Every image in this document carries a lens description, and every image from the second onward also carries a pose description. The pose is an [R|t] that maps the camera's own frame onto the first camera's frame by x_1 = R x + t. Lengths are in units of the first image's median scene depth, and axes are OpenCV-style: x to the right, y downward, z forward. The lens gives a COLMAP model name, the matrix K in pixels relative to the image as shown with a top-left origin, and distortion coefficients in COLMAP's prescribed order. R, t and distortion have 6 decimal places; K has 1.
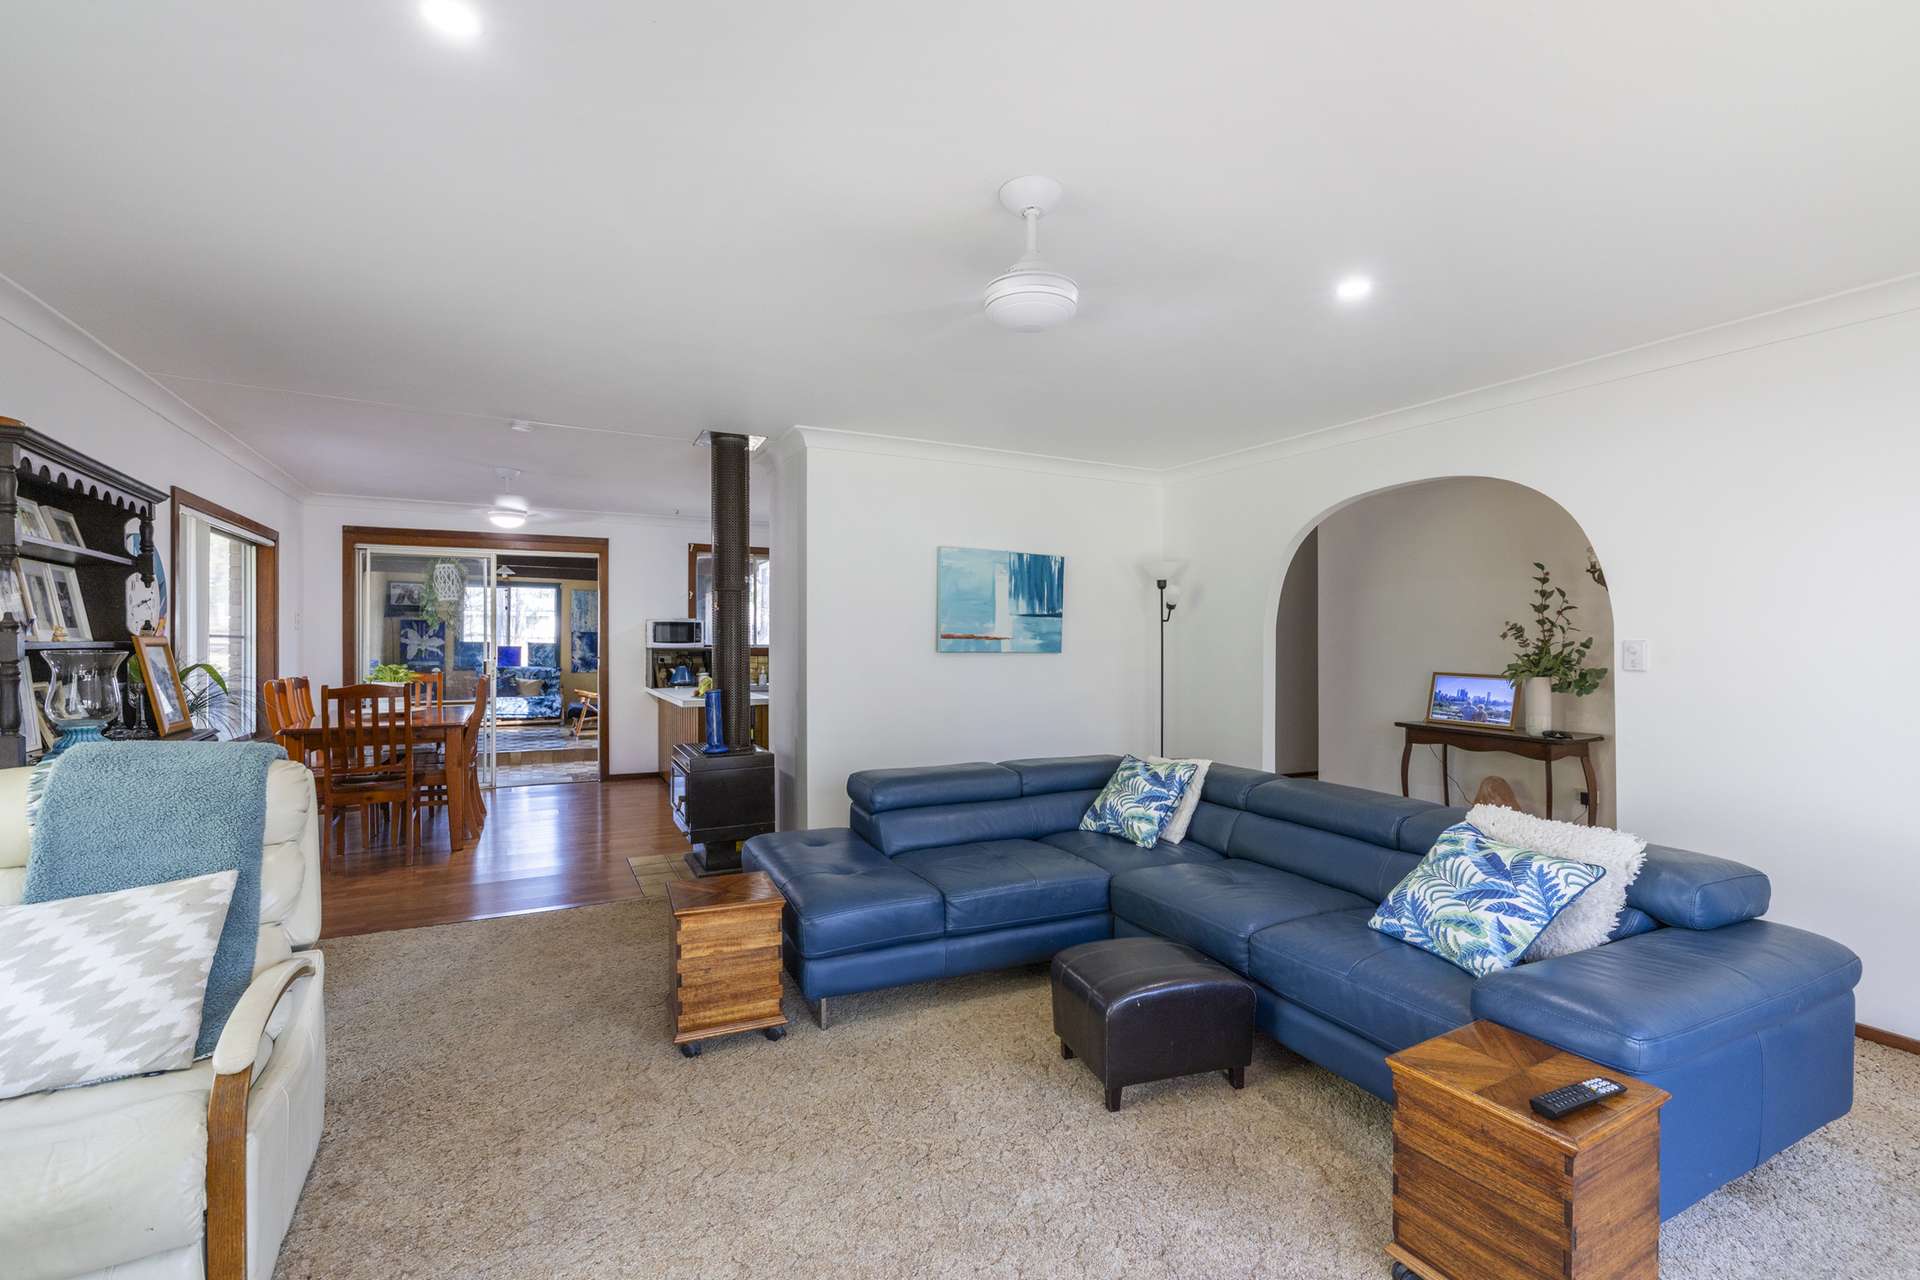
lens RADIAL K [[825.3, 0, 940.5], [0, 825.3, 634.5], [0, 0, 1]] dist [0.000720, 0.000891]
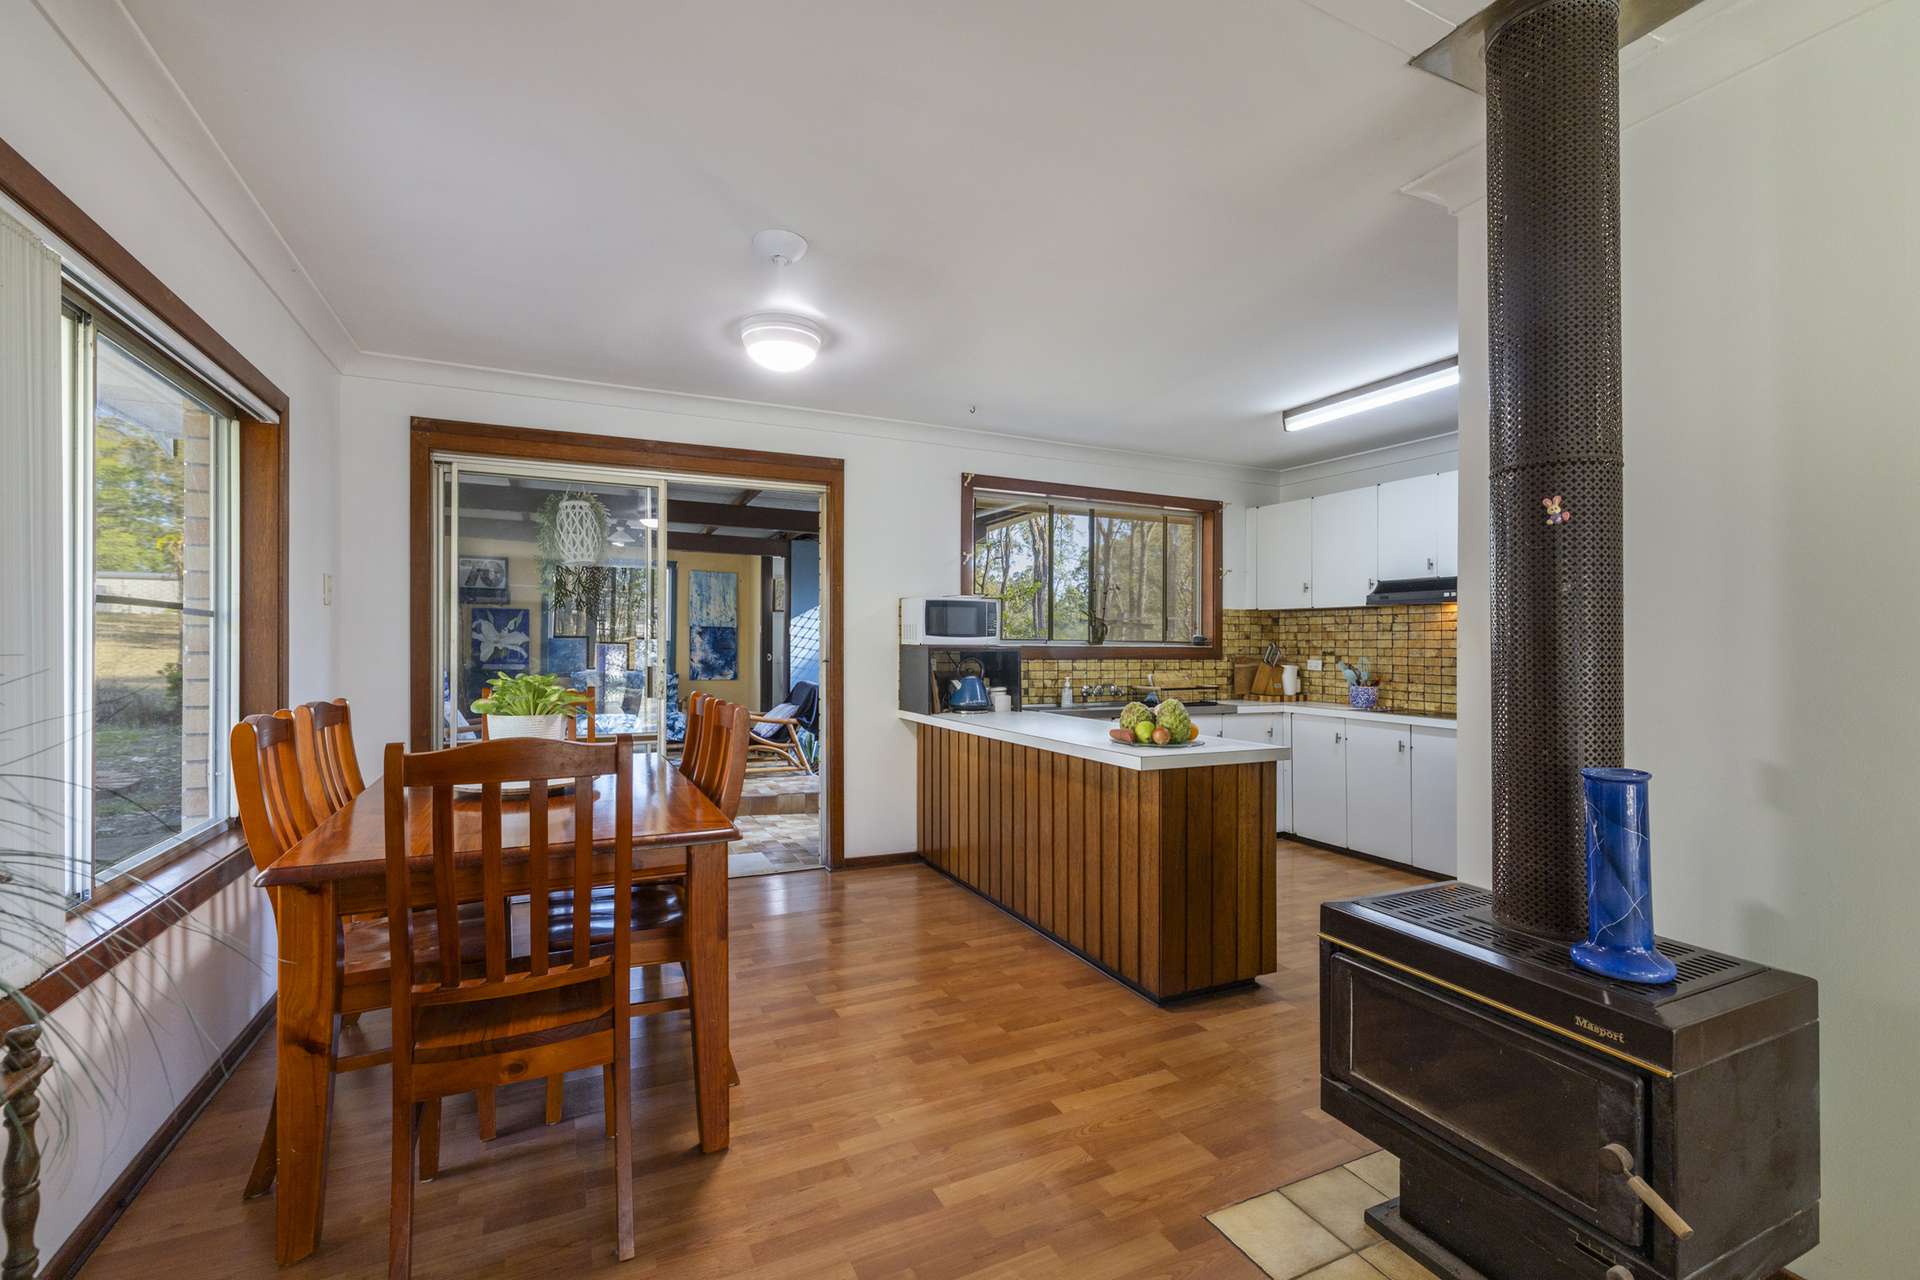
lens RADIAL K [[825.3, 0, 939.5], [0, 825.3, 639.8], [0, 0, 1]] dist [0.000720, 0.000891]
pose [[0.999348, 0.003387, -0.035949, -0.316911], [-0.003295, 0.999991, 0.002600, 0.011171], [0.035958, -0.002480, 0.999350, 0.417023]]
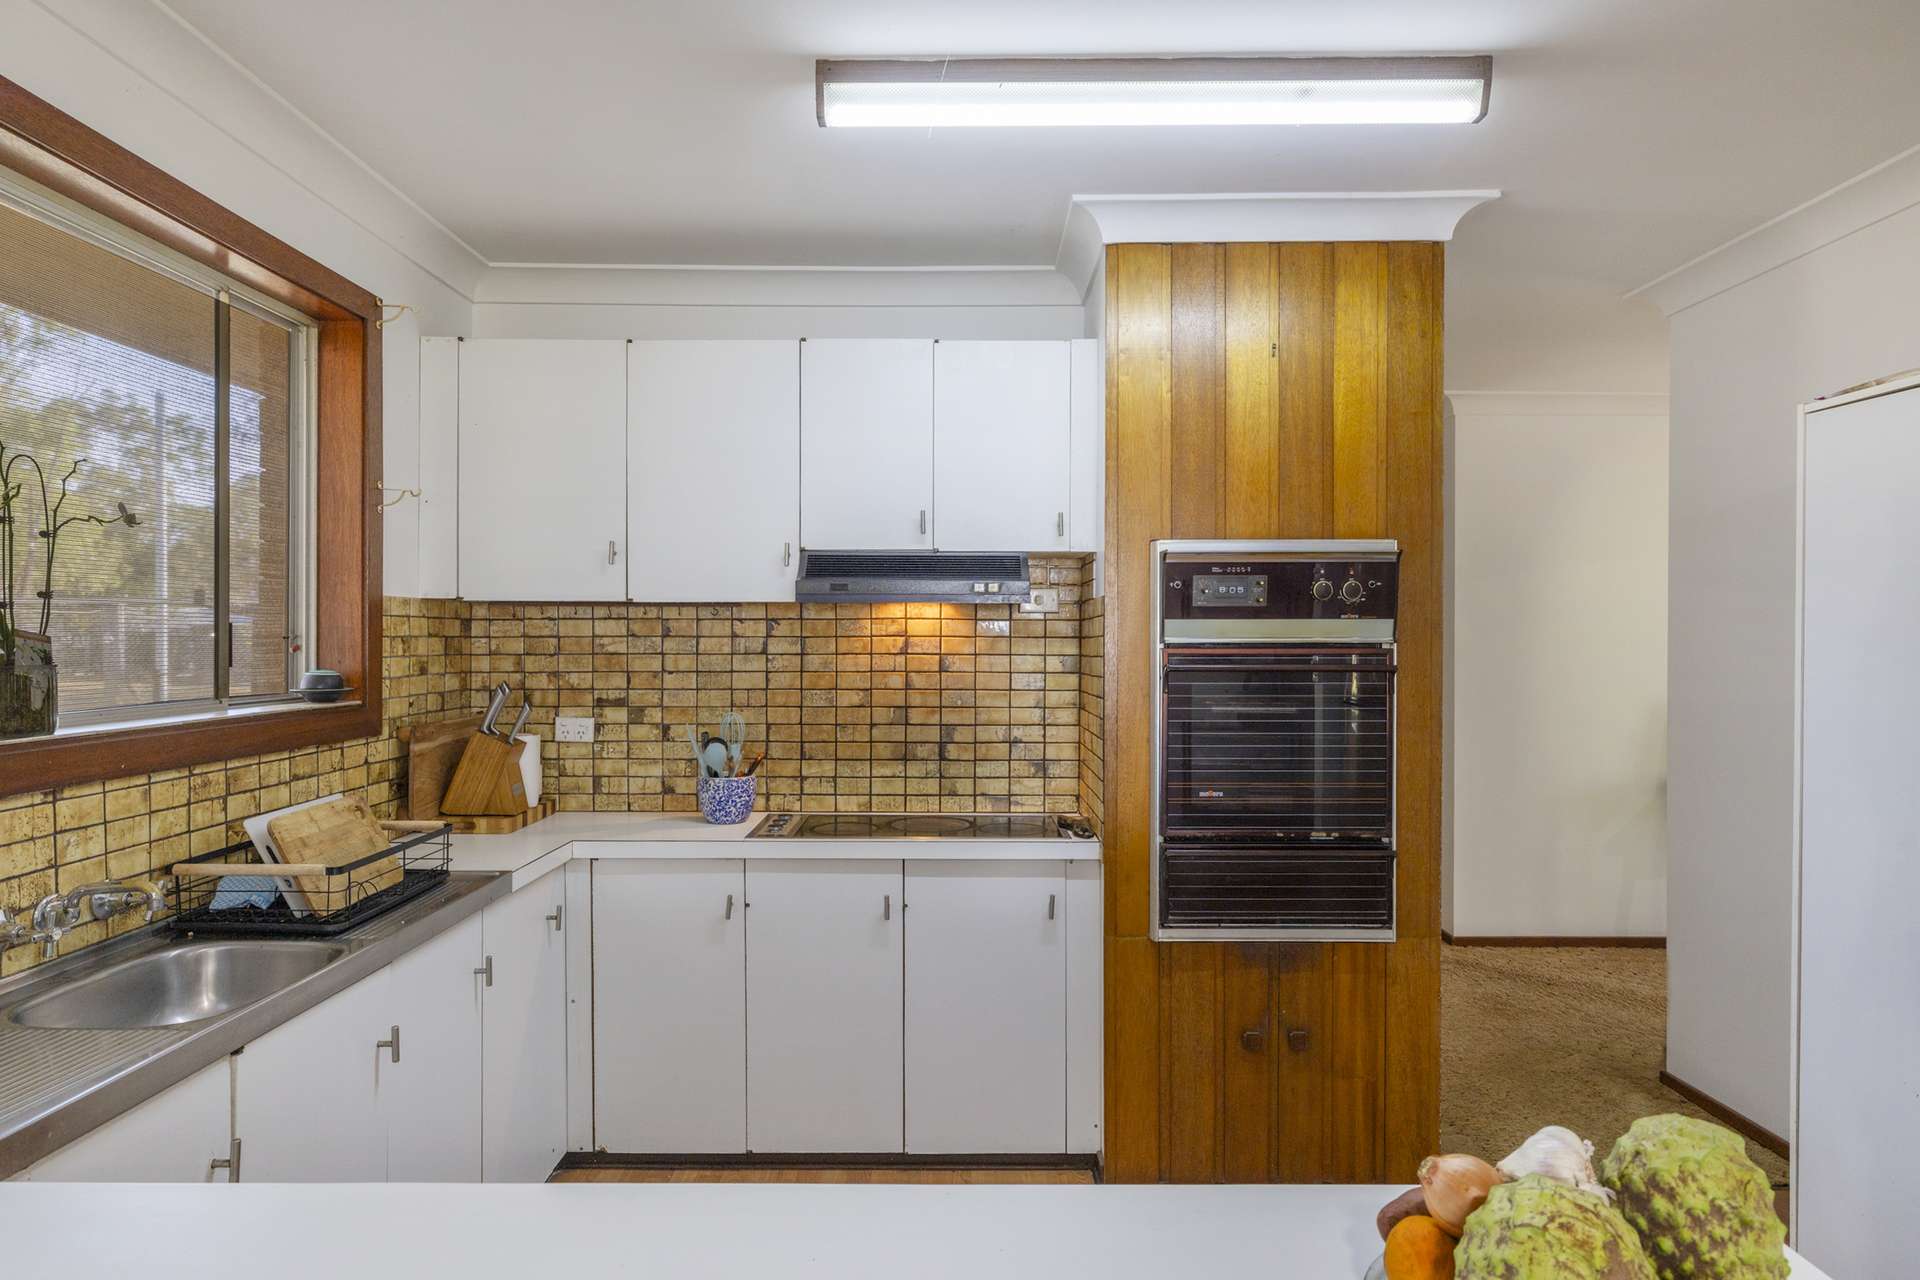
lens RADIAL K [[1125.6, 0, 965.3], [0, 1125.6, 634.0], [0, 0, 1]] dist [0.000998, -0.001125]
pose [[0.450961, -0.005535, 0.892526, -0.333269], [-0.005761, 0.999942, 0.009112, -0.007733], [-0.892525, -0.009251, 0.450903, 0.833813]]
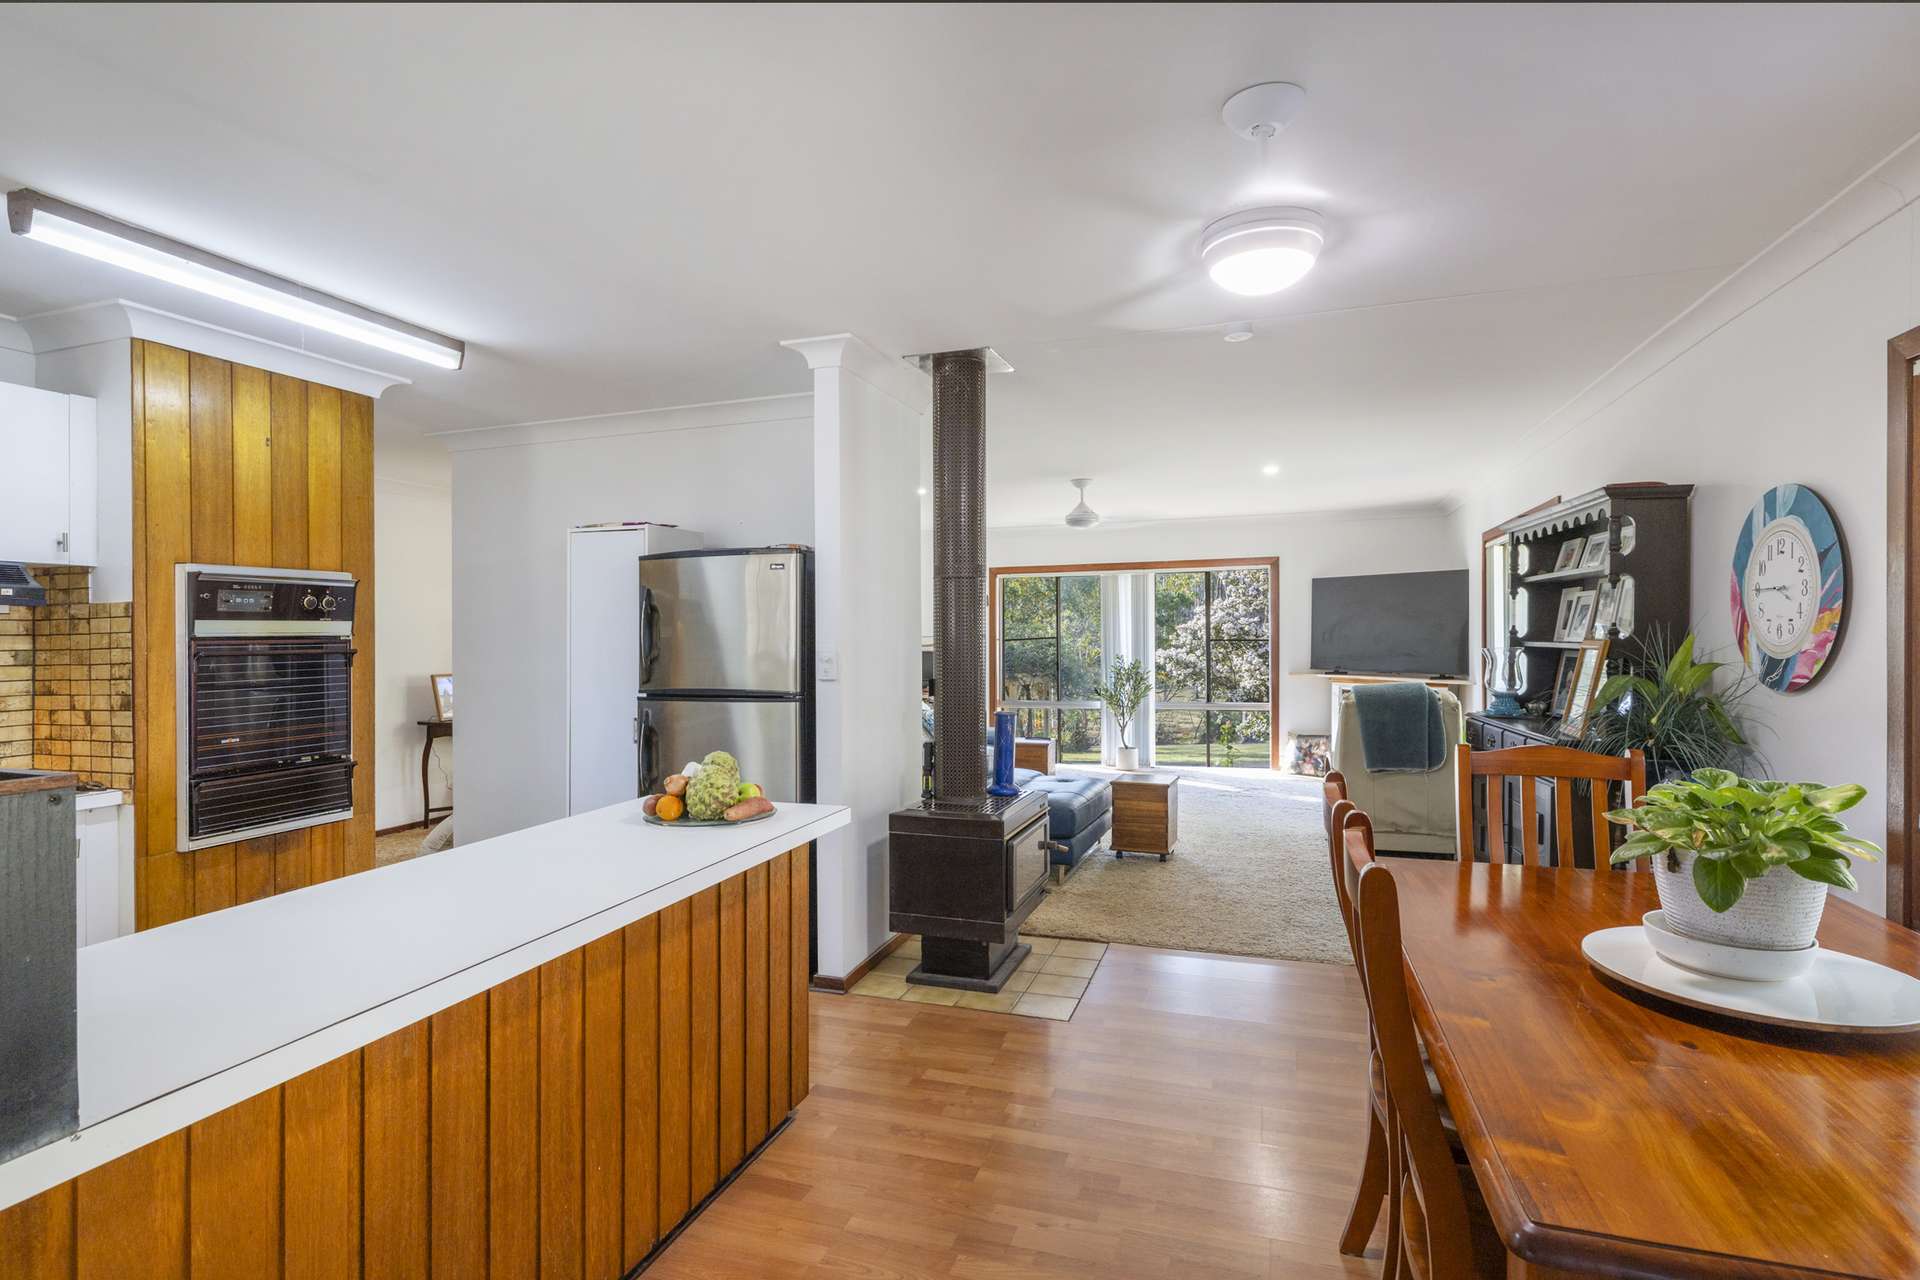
lens RADIAL K [[924.7, 0, 955.0], [0, 924.7, 633.9], [0, 0, 1]] dist [-0.003480, -0.000464]
pose [[-0.689495, 0.000535, 0.724290, -0.518704], [-0.001592, 0.999996, -0.002254, -0.002962], [-0.724288, -0.002707, -0.689492, 0.976270]]
